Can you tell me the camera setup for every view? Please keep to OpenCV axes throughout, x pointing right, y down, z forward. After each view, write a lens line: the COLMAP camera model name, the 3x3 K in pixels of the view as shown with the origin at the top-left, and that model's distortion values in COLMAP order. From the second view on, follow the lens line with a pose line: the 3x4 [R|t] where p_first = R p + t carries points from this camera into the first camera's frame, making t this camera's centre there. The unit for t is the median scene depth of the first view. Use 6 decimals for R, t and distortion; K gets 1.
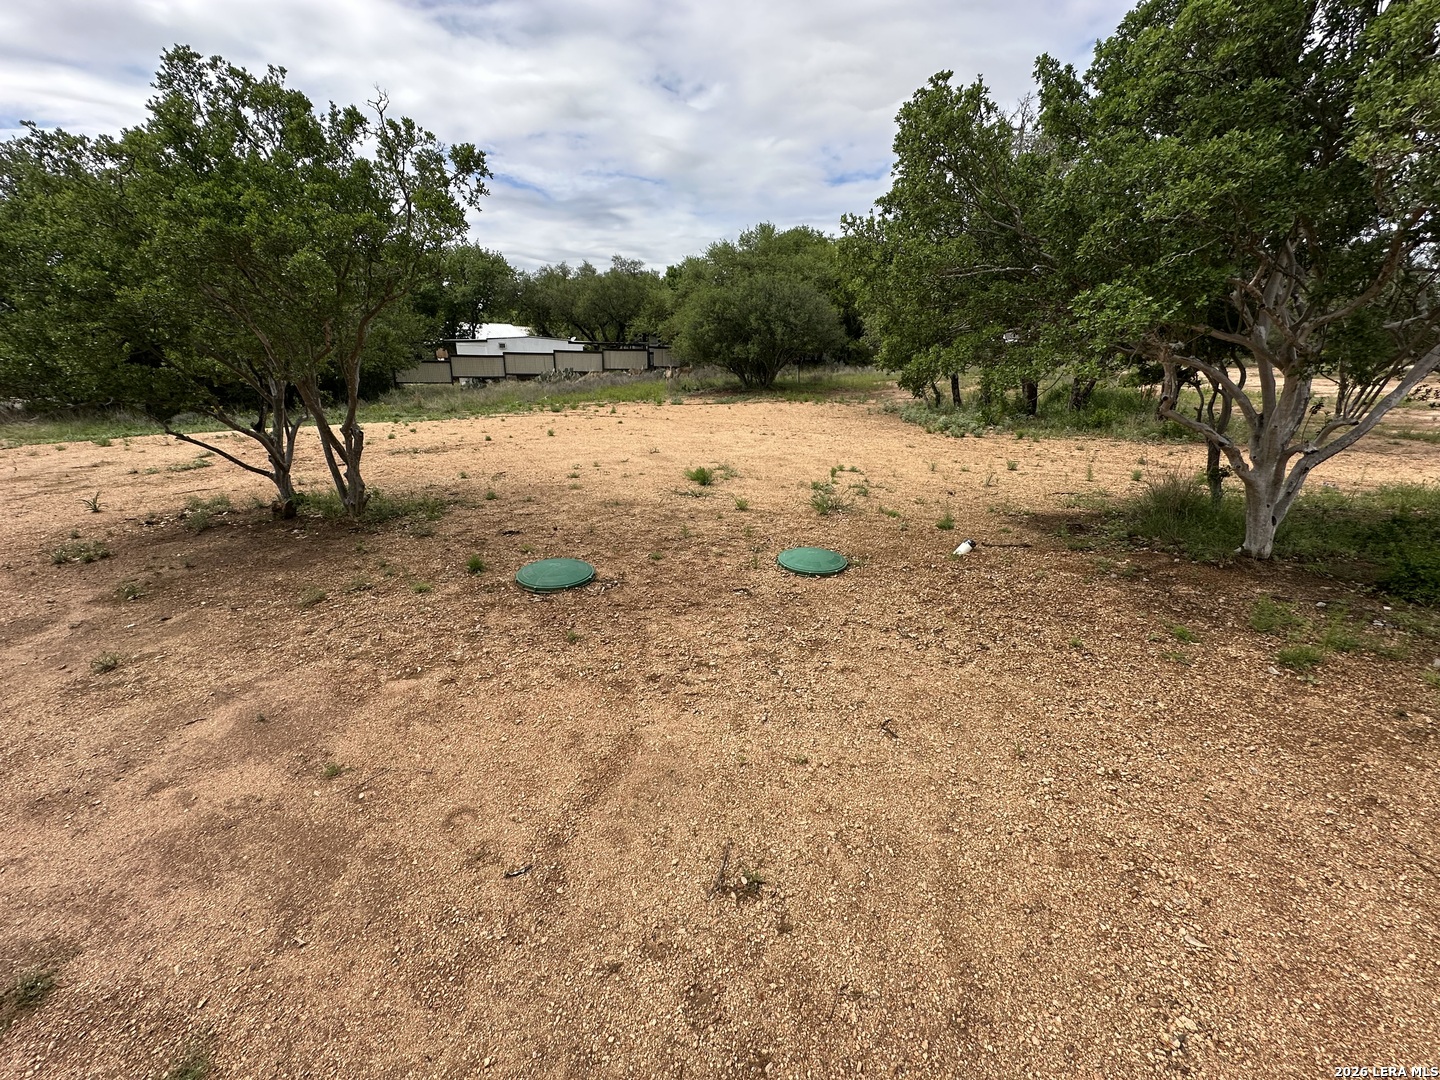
lens RADIAL K [[572.1, 0, 715.6], [0, 572.1, 538.0], [0, 0, 1]] dist [0.001553, 0.000370]
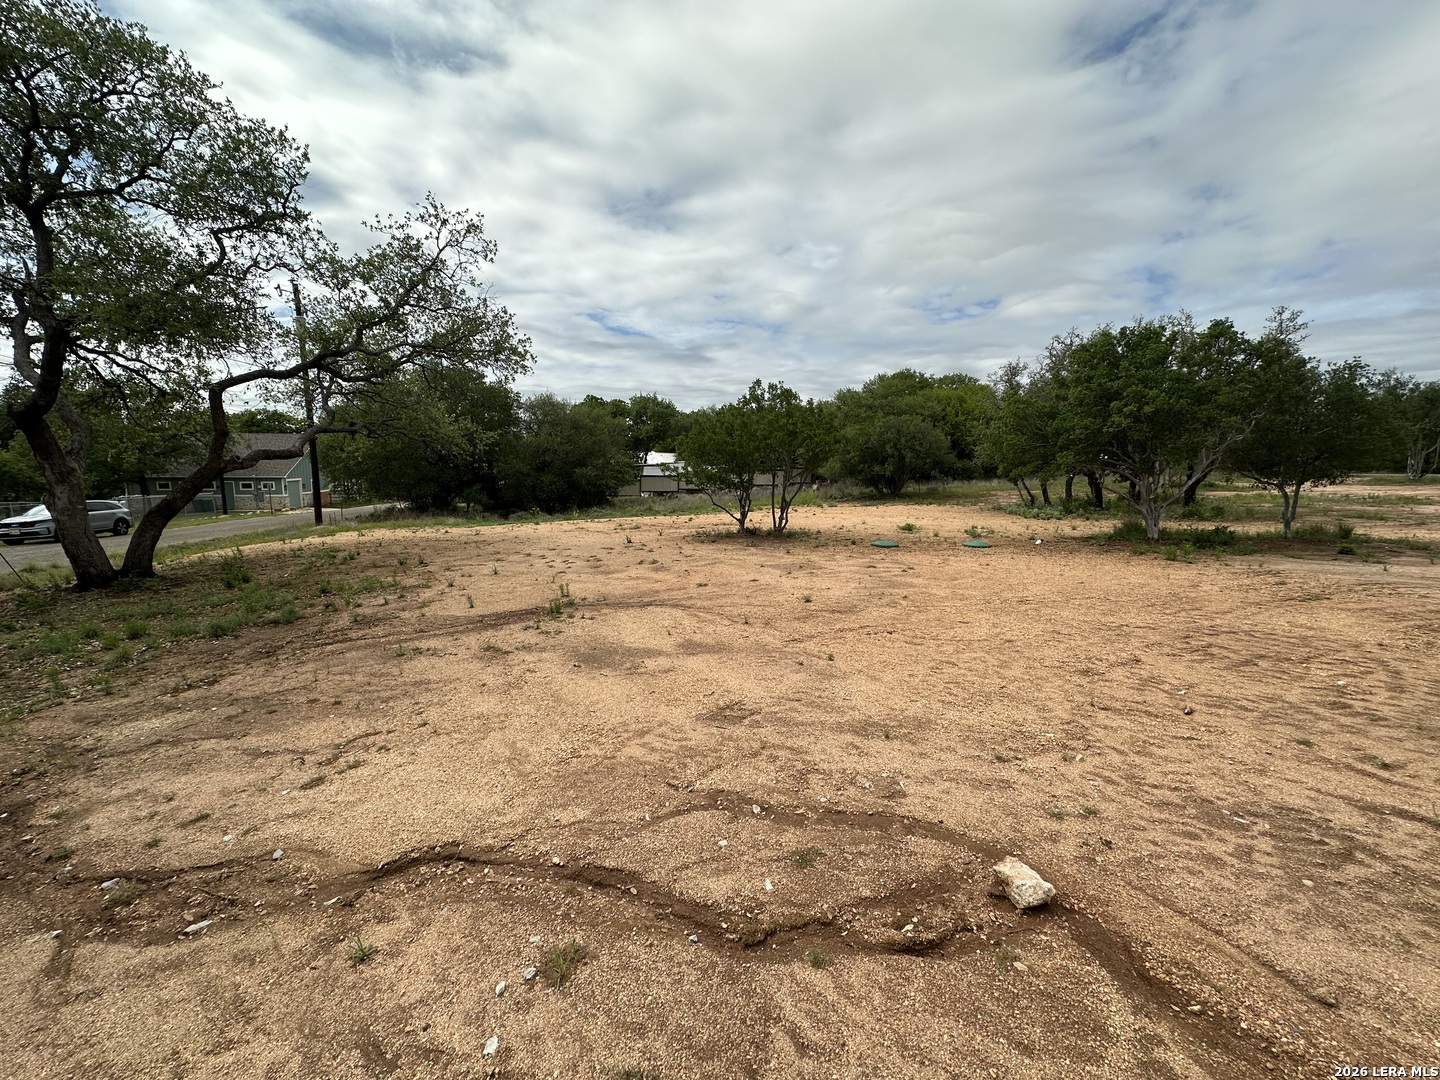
lens RADIAL K [[572.1, 0, 724.4], [0, 572.1, 538.0], [0, 0, 1]] dist [0.001553, 0.000370]
pose [[0.989542, 0.003675, -0.144200, -0.119078], [-0.032125, 0.980183, -0.195470, 0.110815], [0.140624, 0.198058, 0.970050, -0.341863]]
